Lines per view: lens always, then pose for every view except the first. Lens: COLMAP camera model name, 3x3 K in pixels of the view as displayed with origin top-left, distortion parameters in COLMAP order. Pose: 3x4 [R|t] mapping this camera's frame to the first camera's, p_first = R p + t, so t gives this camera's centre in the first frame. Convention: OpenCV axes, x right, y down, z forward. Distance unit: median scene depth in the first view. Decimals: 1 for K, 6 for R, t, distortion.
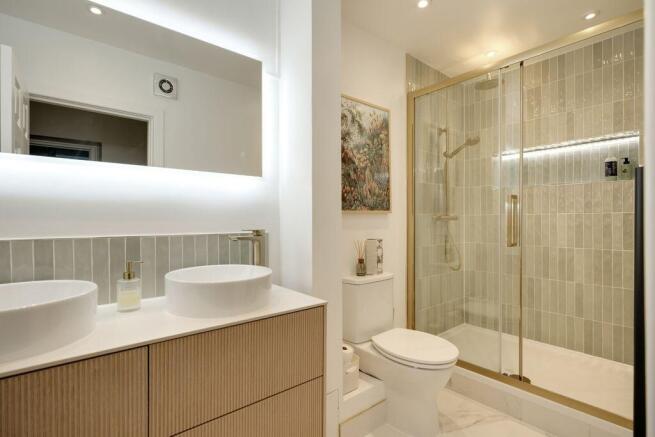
lens RADIAL K [[317.6, 0, 326.4], [0, 317.6, 225.6], [0, 0, 1]] dist [-0.001199, -0.000116]
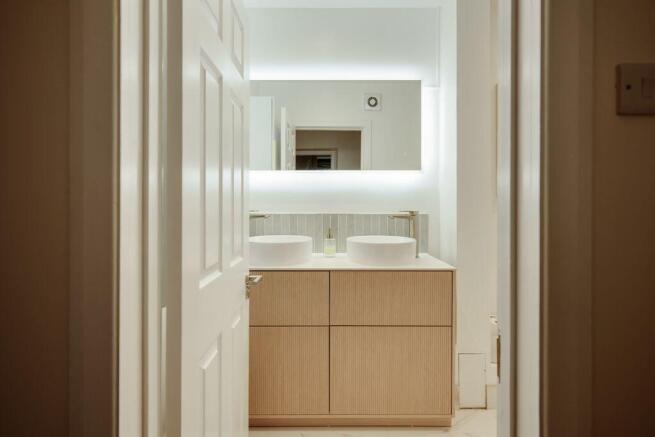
lens RADIAL K [[318.4, 0, 326.5], [0, 318.4, 214.2], [0, 0, 1]] dist [-0.000761, -0.000177]
pose [[0.775750, 0.015943, -0.630839, 0.364765], [-0.009061, 0.999859, 0.014127, 0.011151], [0.630975, -0.005243, 0.775785, -0.274331]]
